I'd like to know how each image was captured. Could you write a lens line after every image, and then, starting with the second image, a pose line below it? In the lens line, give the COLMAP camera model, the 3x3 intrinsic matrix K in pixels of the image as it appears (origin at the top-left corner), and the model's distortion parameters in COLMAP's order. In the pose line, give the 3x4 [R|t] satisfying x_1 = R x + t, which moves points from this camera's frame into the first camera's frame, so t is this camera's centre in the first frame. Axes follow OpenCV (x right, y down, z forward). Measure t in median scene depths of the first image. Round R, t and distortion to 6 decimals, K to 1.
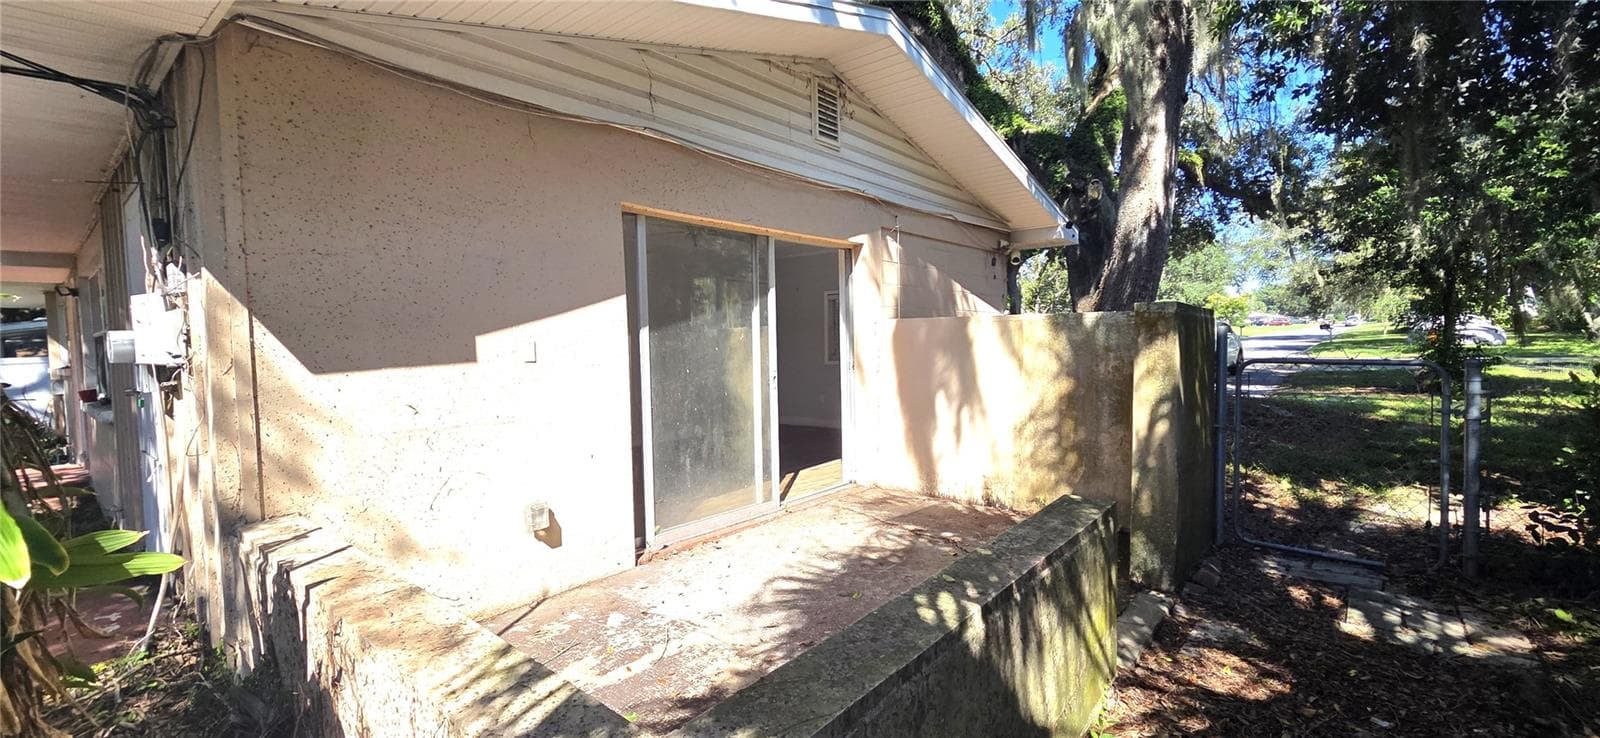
lens RADIAL K [[658.1, 0, 803.0], [0, 658.1, 367.8], [0, 0, 1]] dist [0.009760, 0.002941]
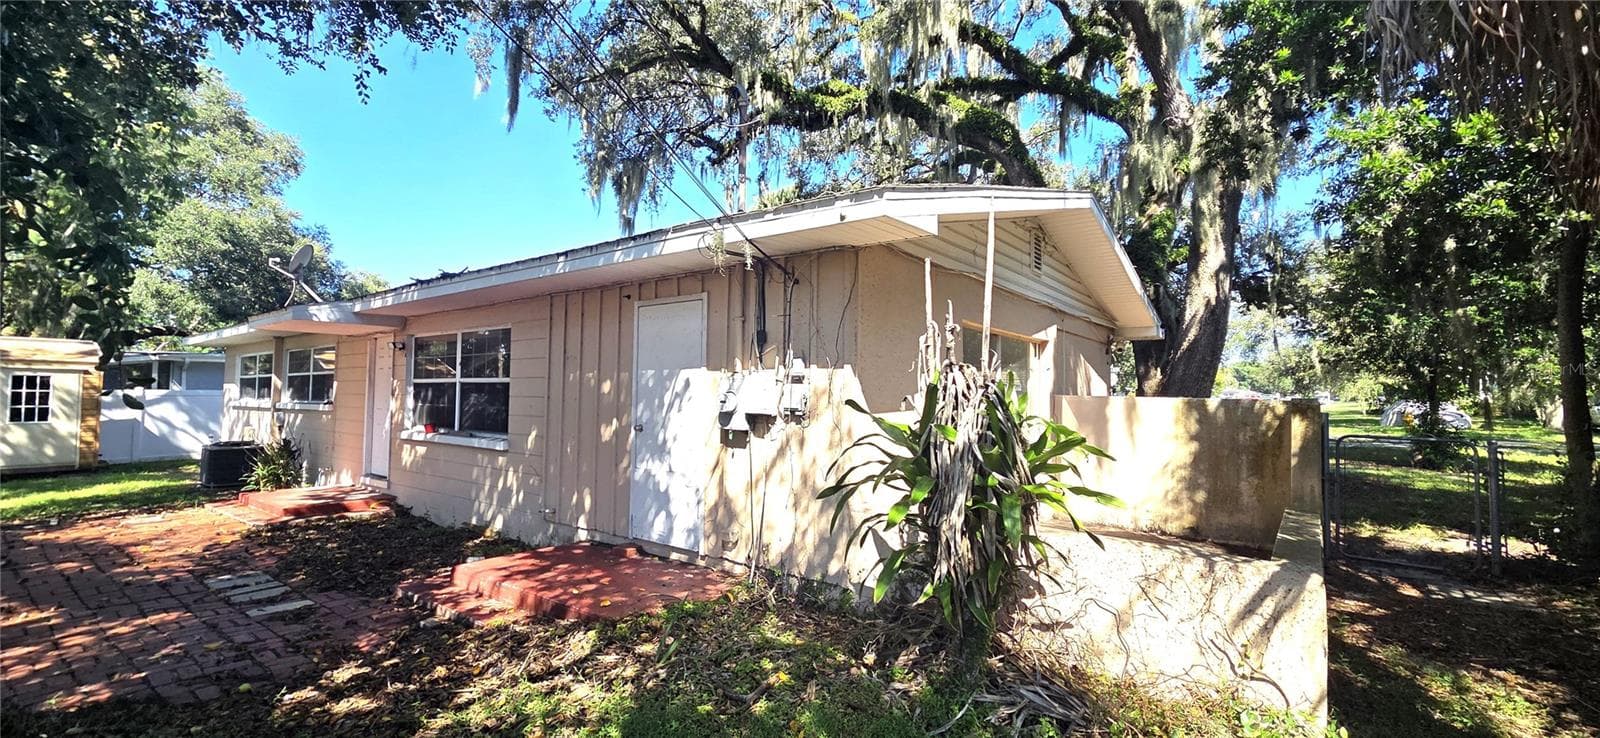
lens RADIAL K [[658.1, 0, 796.2], [0, 658.1, 368.9], [0, 0, 1]] dist [0.009760, 0.002941]
pose [[0.998870, 0.039648, 0.026192, -0.297682], [-0.037311, 0.995733, -0.084405, 0.006000], [-0.029427, 0.083332, 0.996087, -0.231733]]
